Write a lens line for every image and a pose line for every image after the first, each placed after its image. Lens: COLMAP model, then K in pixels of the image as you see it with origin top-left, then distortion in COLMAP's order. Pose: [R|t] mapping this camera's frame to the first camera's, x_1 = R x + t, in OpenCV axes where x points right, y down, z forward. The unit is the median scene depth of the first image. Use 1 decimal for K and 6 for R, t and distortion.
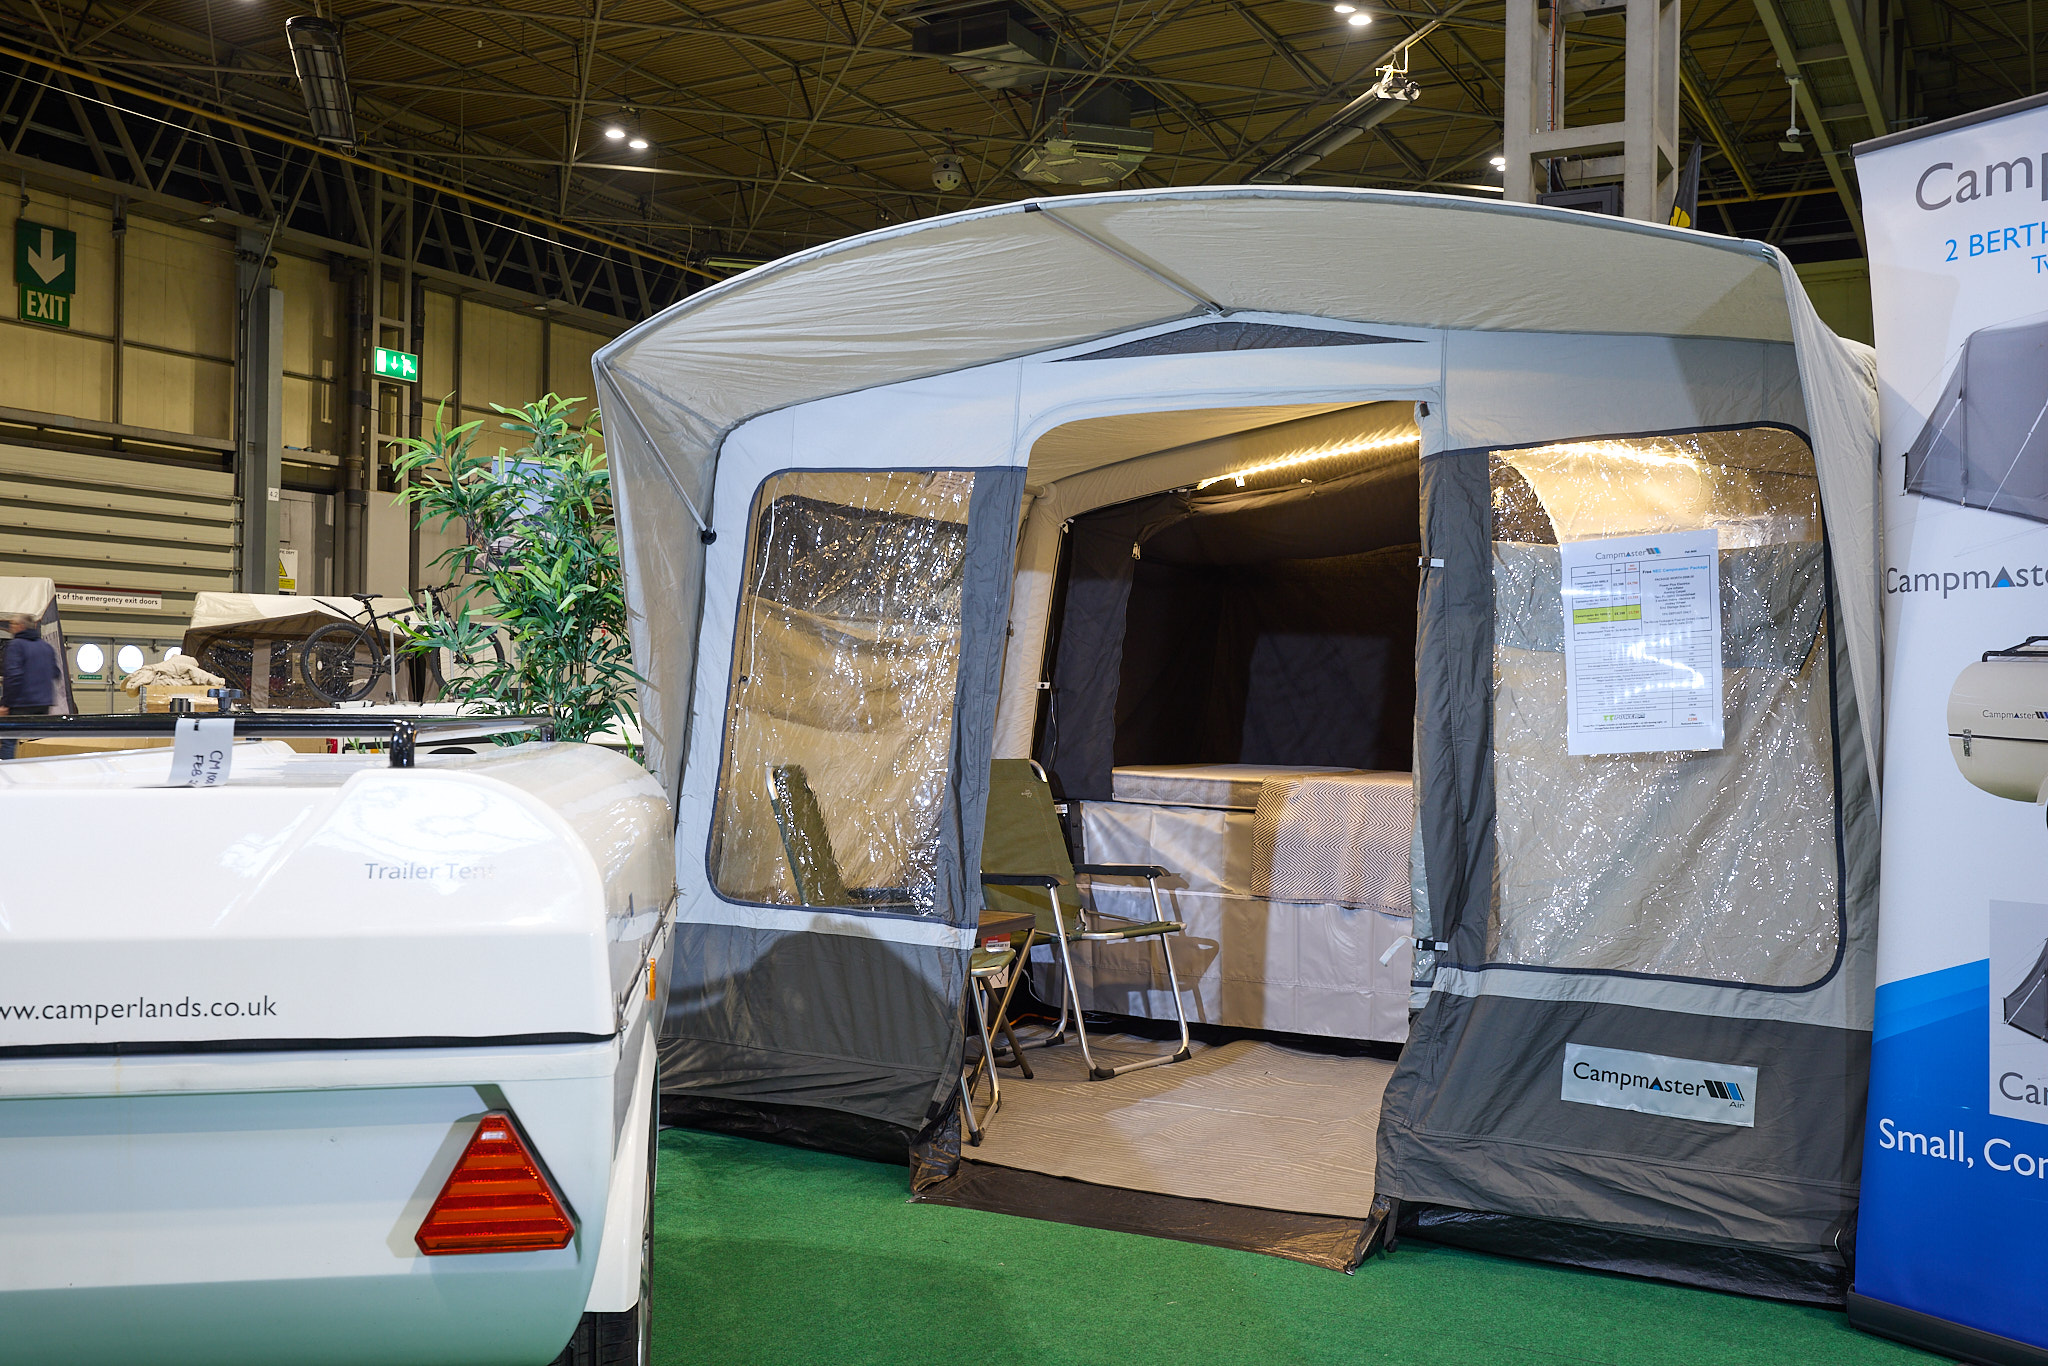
lens RADIAL K [[1864.3, 0, 1025.7], [0, 1864.3, 691.0], [0, 0, 1]] dist [-0.027291, 0.021926]
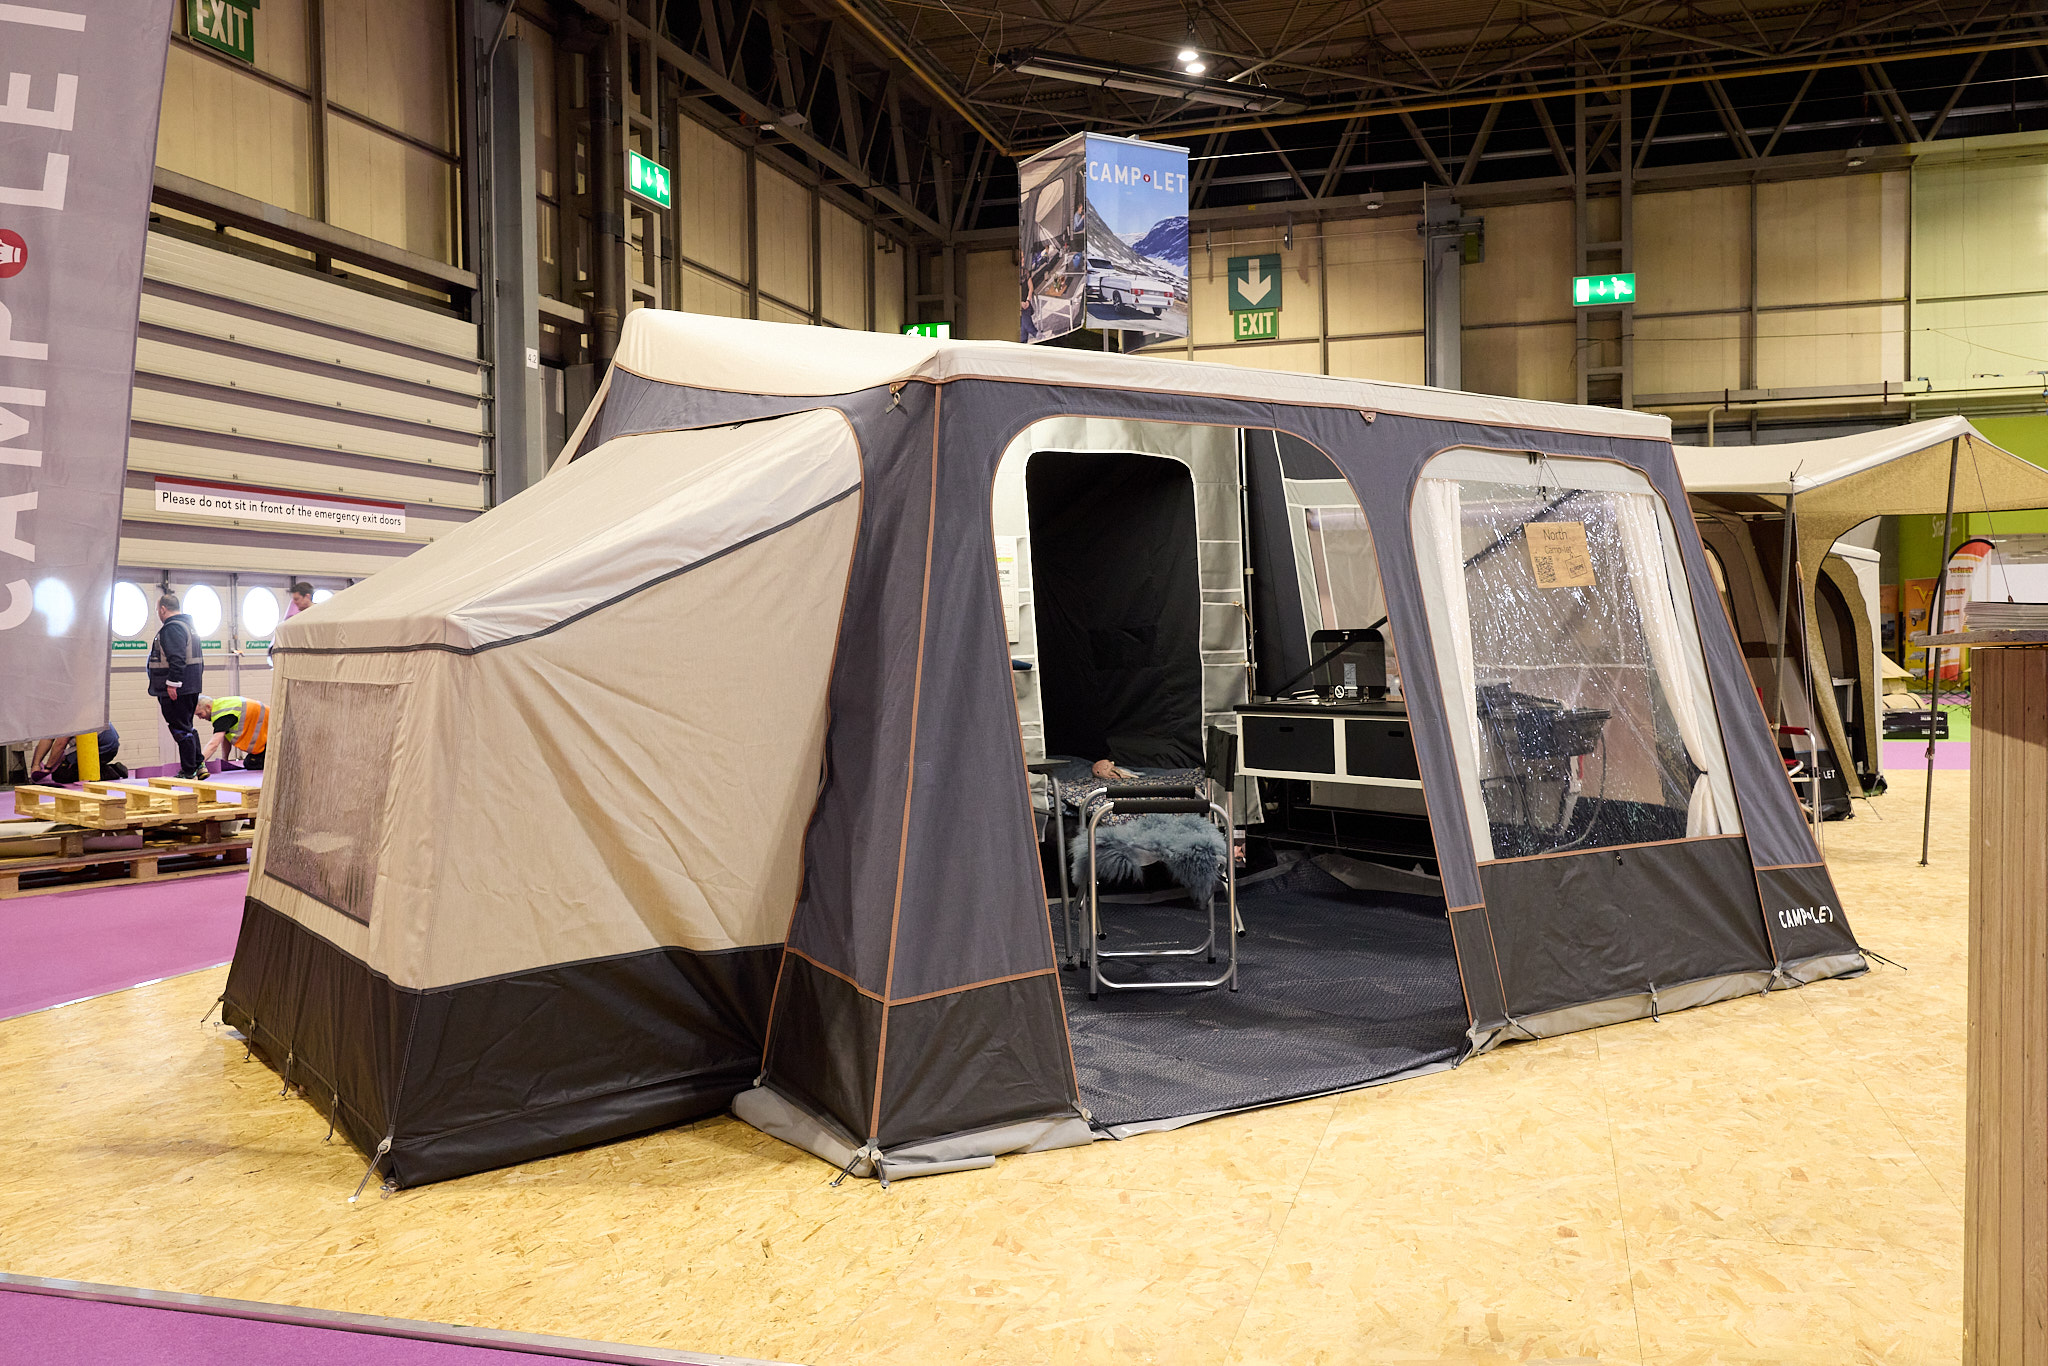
lens RADIAL K [[1682.6, 0, 1015.9], [0, 1682.6, 677.0], [0, 0, 1]] dist [-0.019876, 0.001535]
pose [[0.979118, -0.033675, 0.200486, -0.343142], [0.028710, 0.999206, 0.027620, -0.004784], [-0.201257, -0.021287, 0.979307, 0.365735]]
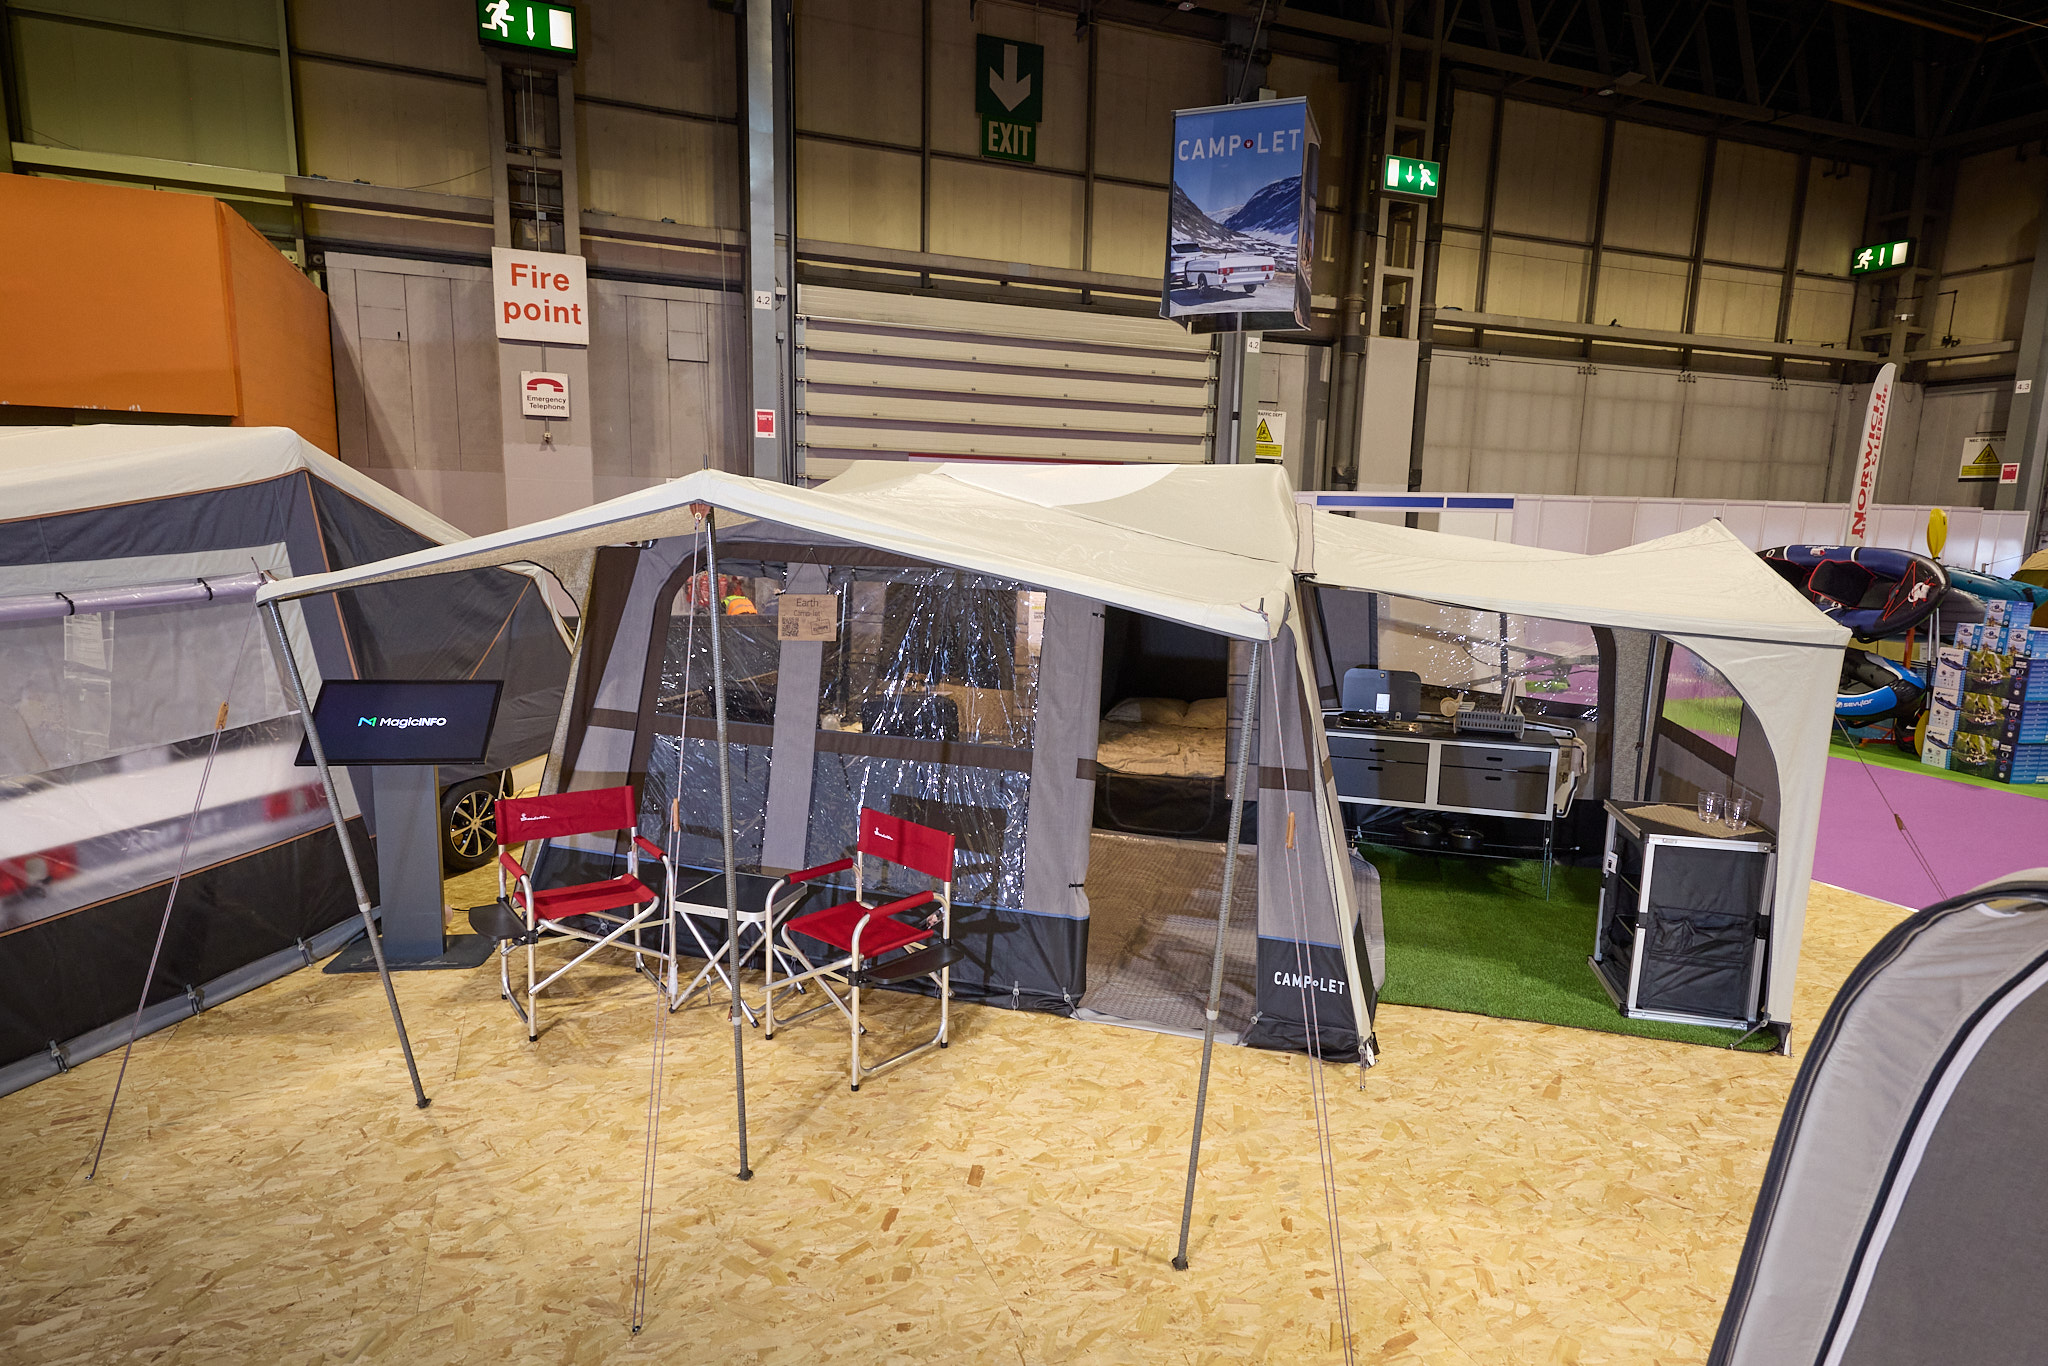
lens RADIAL K [[1116.0, 0, 1012.9], [0, 1116.0, 687.7], [0, 0, 1]] dist [0.024220, -0.000908]
pose [[0.769161, 0.103696, -0.630585, -0.137535], [-0.011238, 0.988789, 0.148894, -0.022889], [0.638956, -0.107437, 0.761704, 0.486613]]
